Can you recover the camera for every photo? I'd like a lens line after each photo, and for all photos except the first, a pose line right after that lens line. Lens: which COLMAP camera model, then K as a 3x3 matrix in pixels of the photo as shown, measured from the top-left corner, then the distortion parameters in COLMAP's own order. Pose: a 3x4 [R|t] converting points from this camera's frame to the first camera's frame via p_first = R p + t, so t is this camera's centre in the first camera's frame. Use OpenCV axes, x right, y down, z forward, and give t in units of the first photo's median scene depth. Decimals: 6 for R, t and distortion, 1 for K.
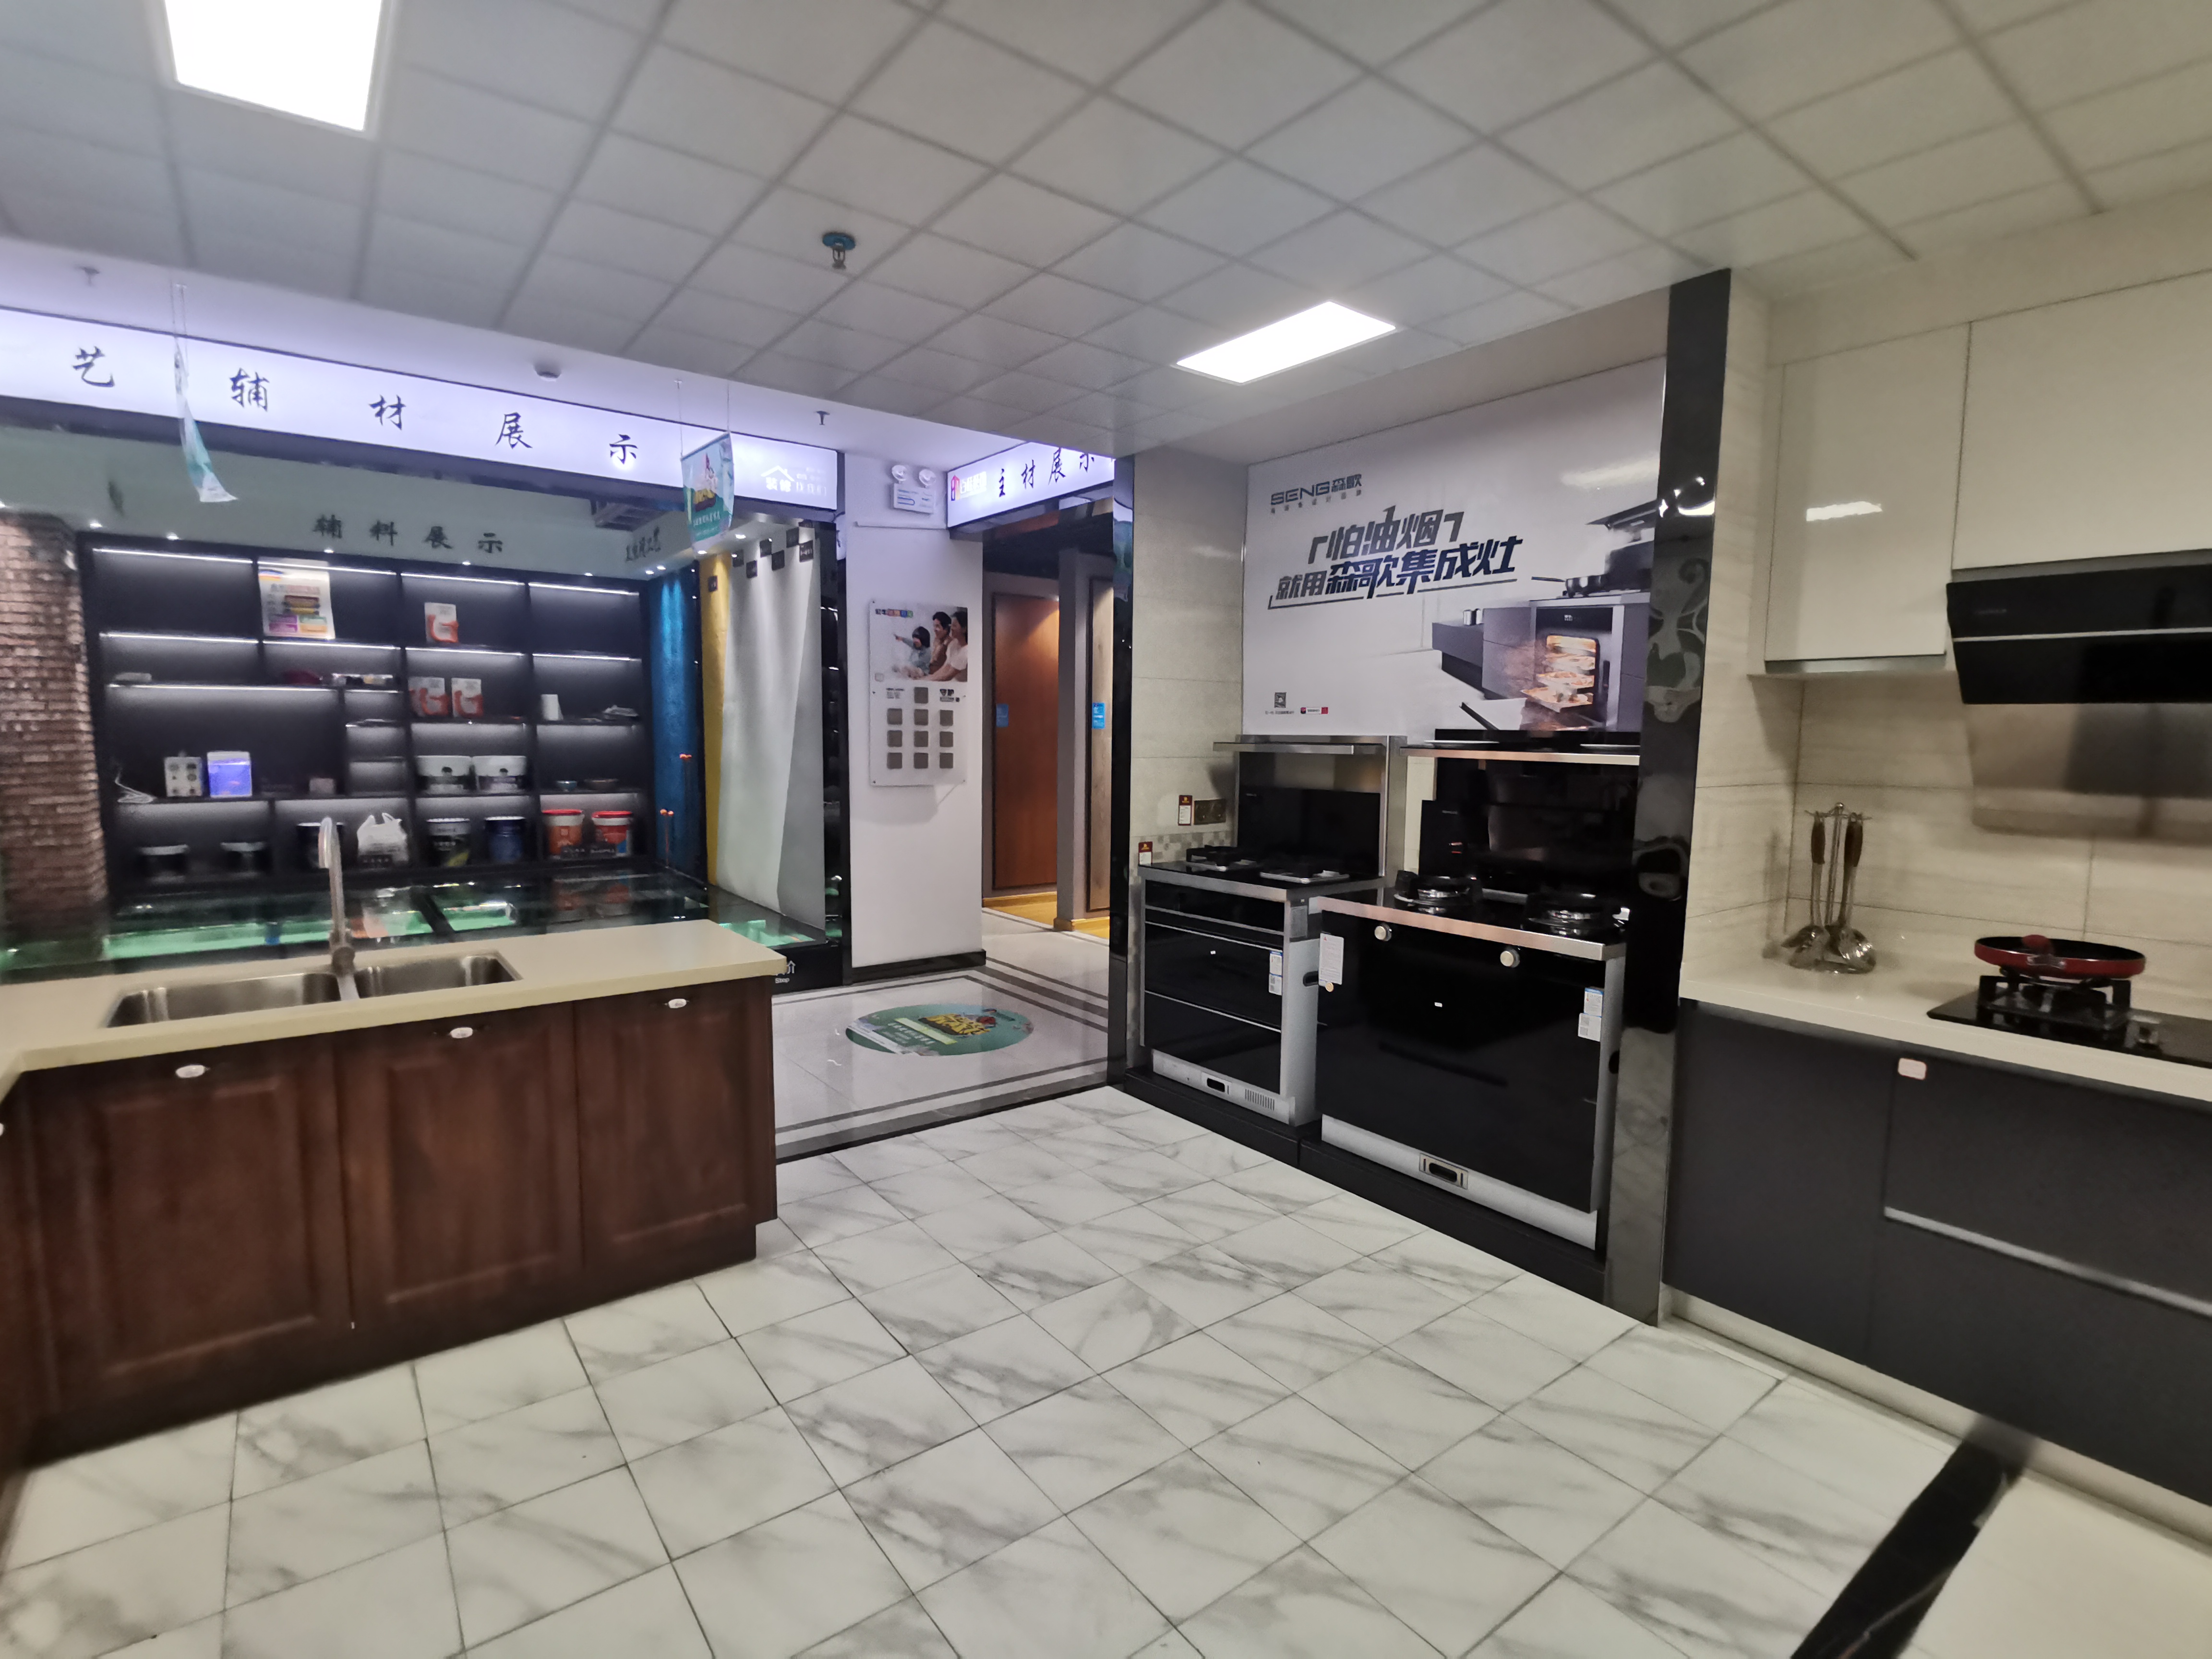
lens RADIAL K [[1069.7, 0, 1106.2], [0, 1069.7, 843.4], [0, 0, 1]] dist [0.000829, -0.009124]
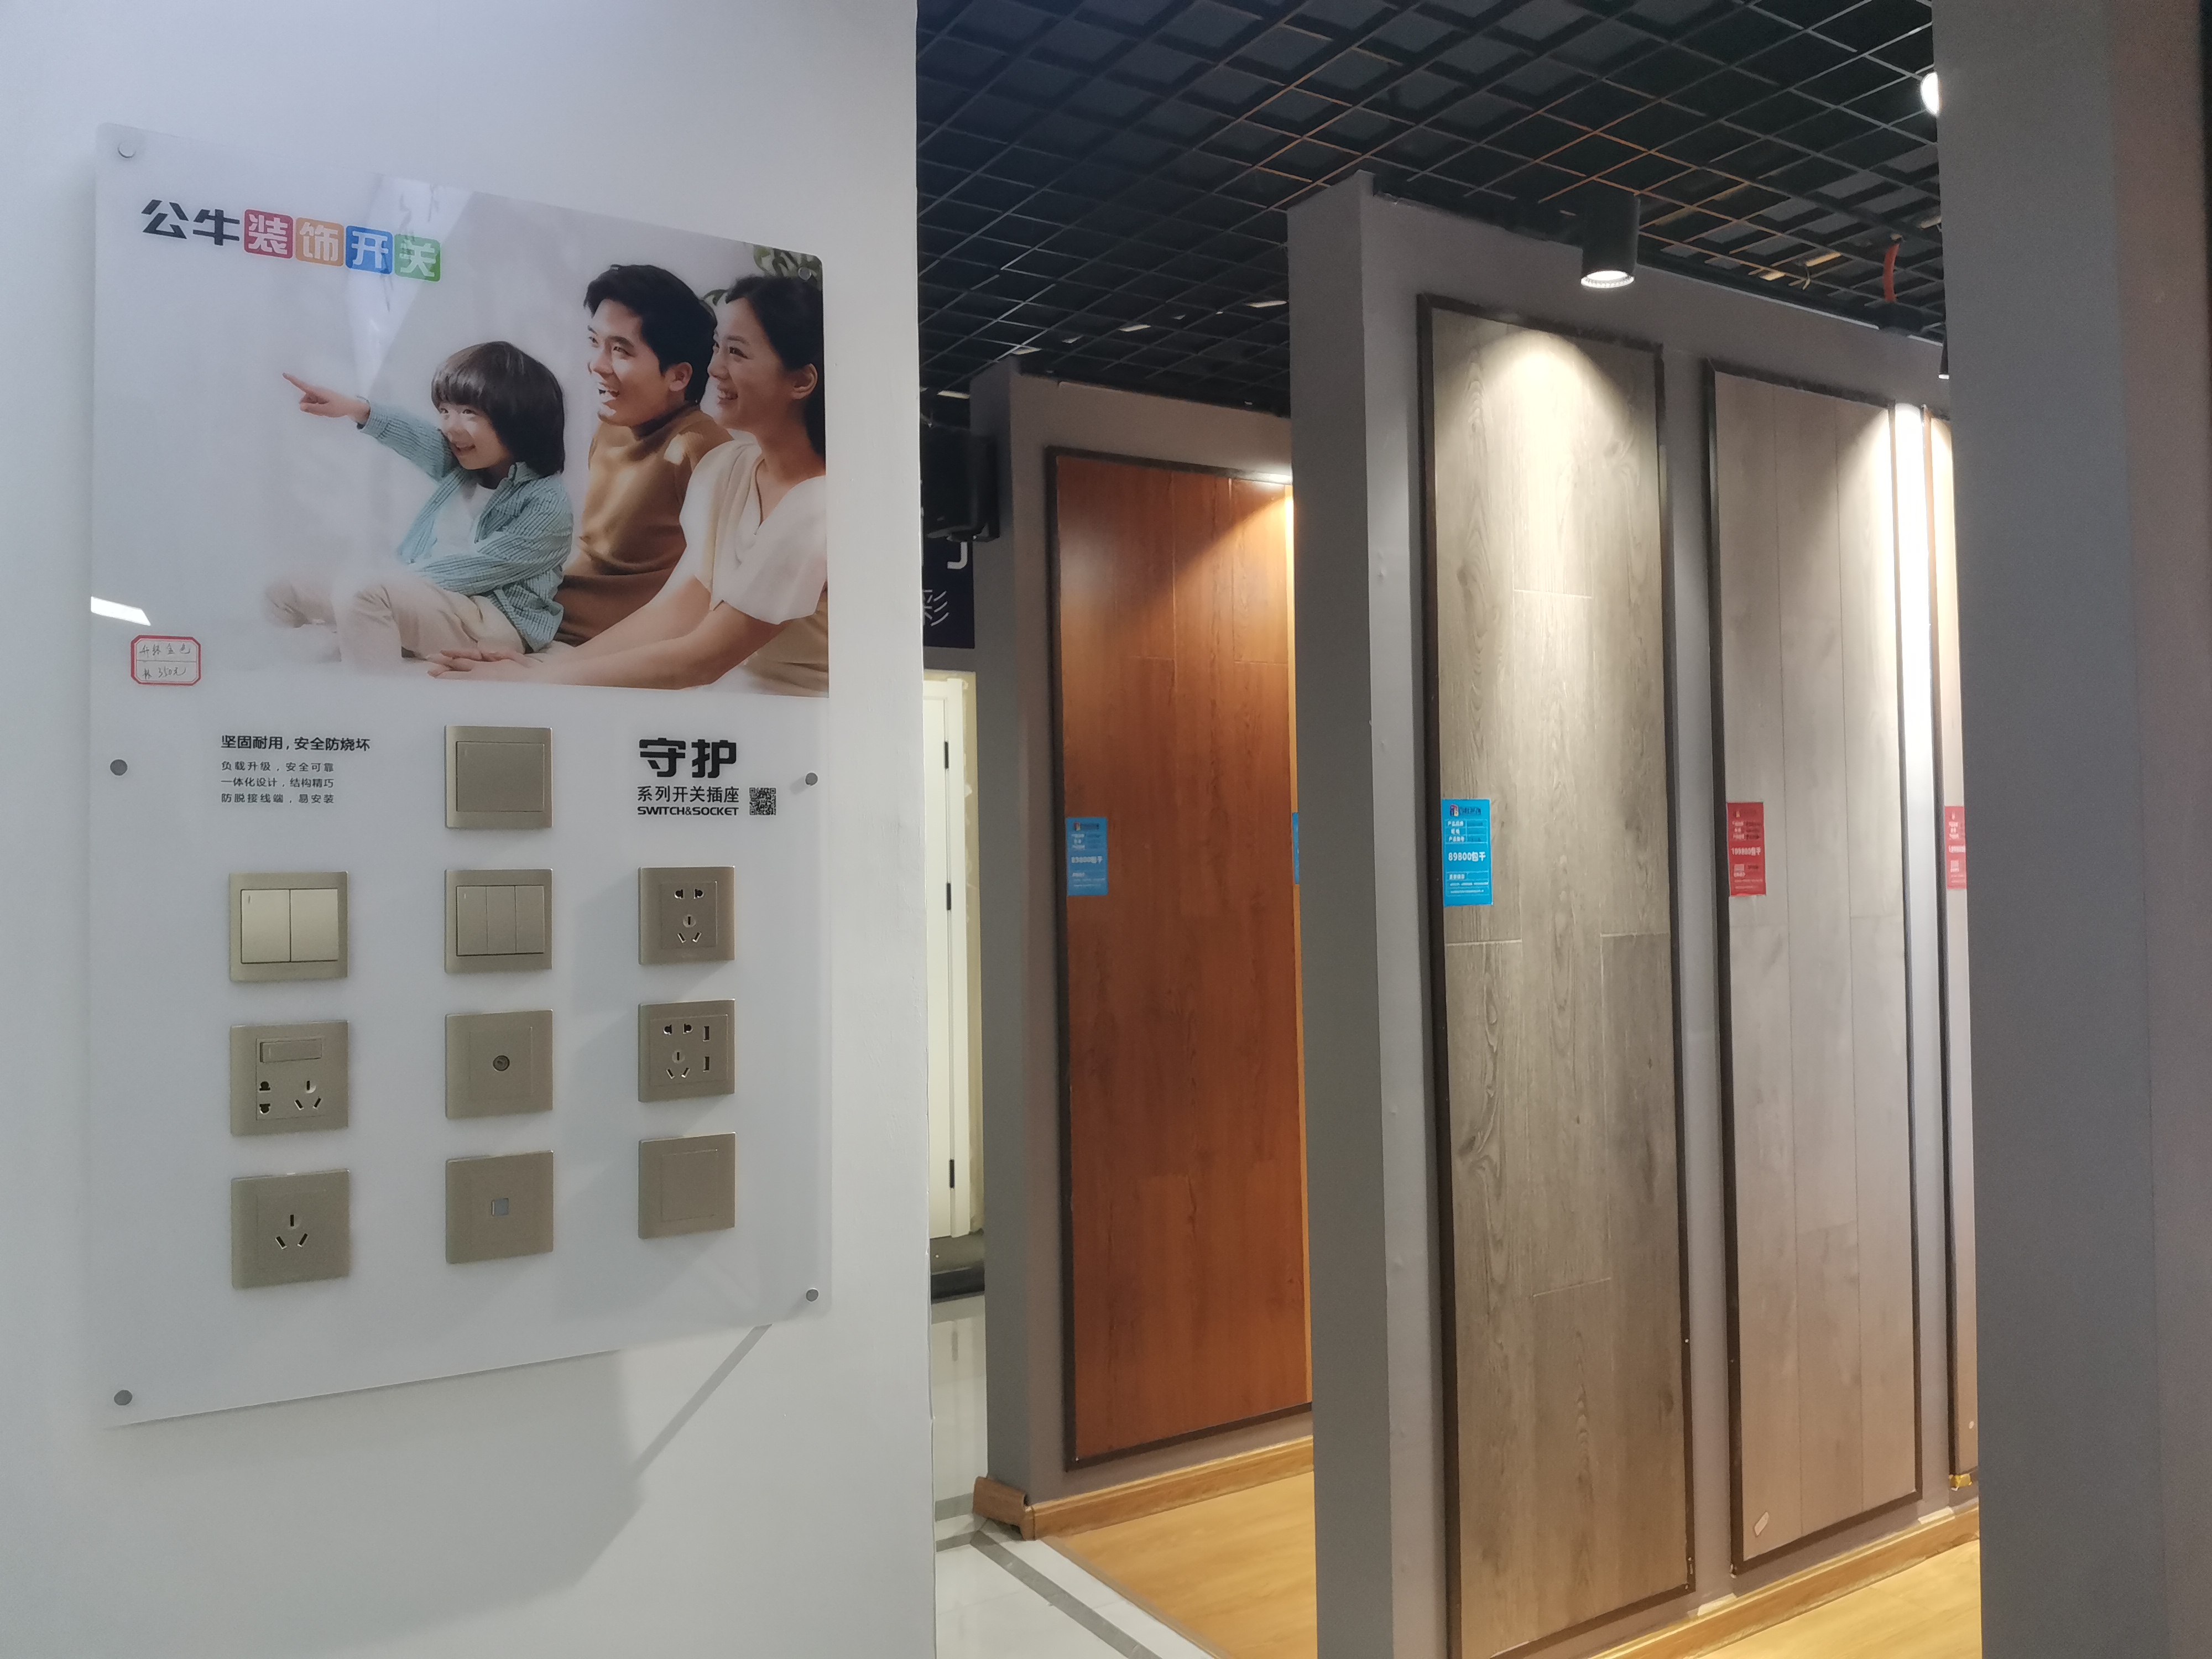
lens RADIAL K [[1658.7, 0, 1103.7], [0, 1658.7, 828.1], [0, 0, 1]] dist [0.000346, 0.000151]
pose [[0.993662, -0.029412, -0.108496, -0.061116], [0.016113, 0.992464, -0.121477, -0.100321], [0.111251, 0.118958, 0.986647, 0.767870]]
